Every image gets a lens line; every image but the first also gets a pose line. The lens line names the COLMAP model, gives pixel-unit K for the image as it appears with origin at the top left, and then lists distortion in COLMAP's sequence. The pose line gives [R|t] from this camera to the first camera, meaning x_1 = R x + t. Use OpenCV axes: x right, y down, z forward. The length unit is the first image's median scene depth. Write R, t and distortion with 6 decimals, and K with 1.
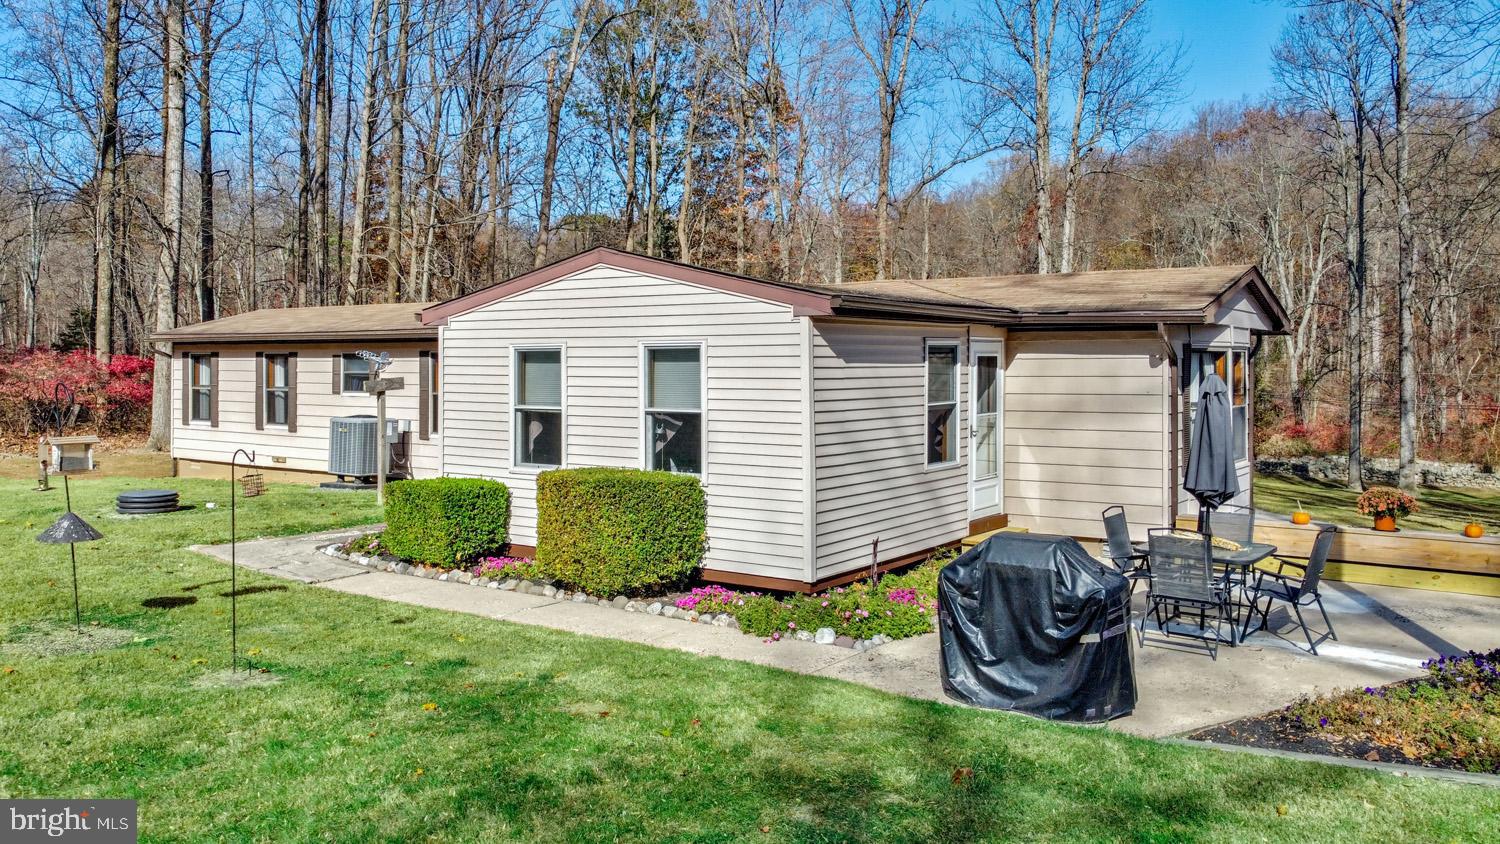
lens RADIAL K [[1180.4, 0, 746.3], [0, 1180.4, 363.5], [0, 0, 1]] dist [-0.000670, -0.000259]
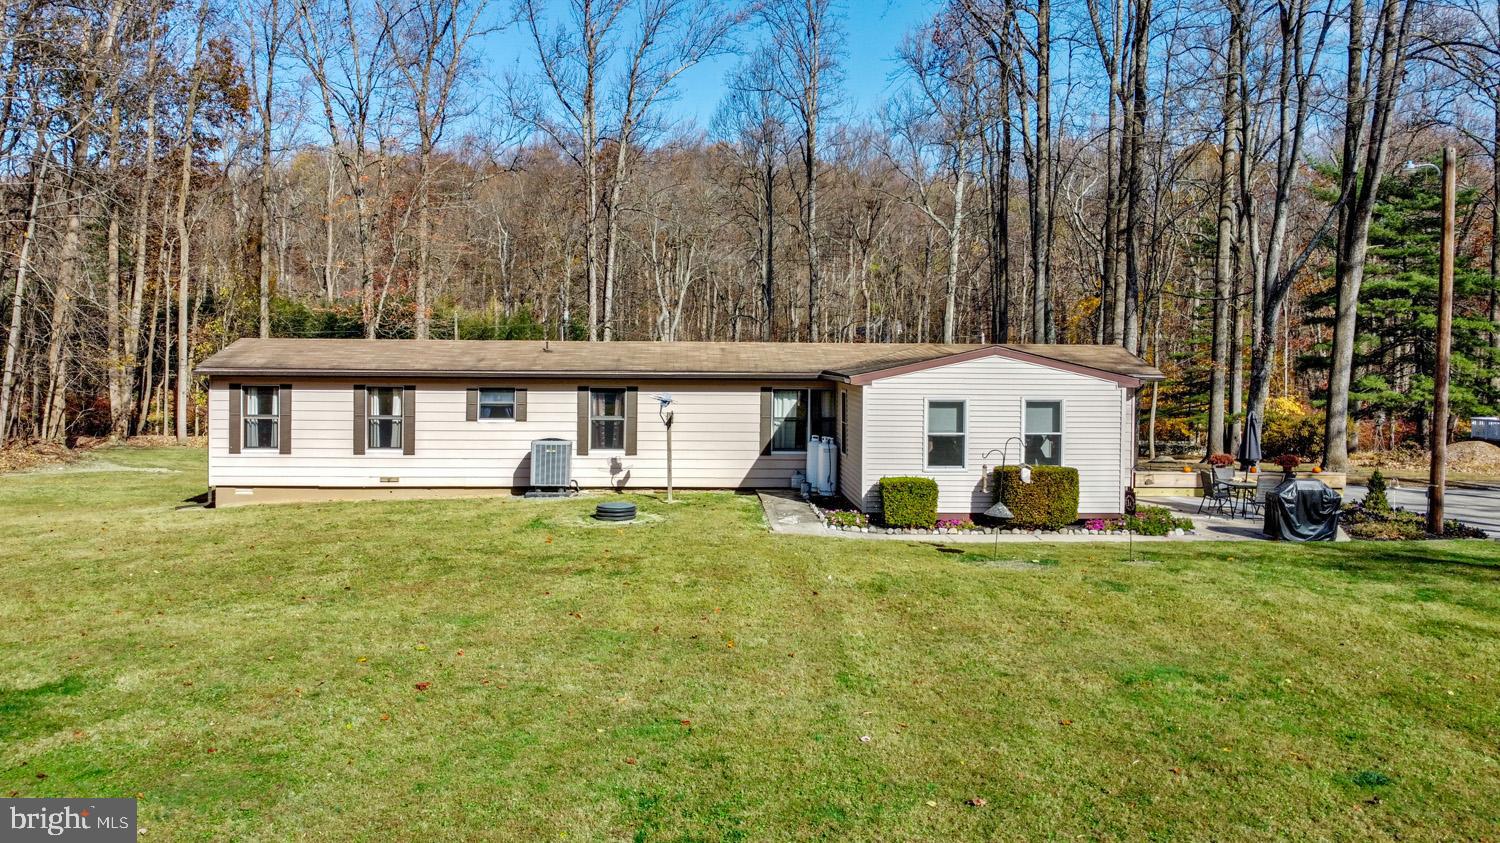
lens RADIAL K [[1180.4, 0, 746.3], [0, 1180.4, 363.0], [0, 0, 1]] dist [-0.000670, -0.000259]
pose [[0.774458, -0.008397, 0.632570, -0.859447], [-0.007152, 0.999732, 0.022027, -0.059396], [-0.632585, -0.021583, 0.774190, -0.099667]]
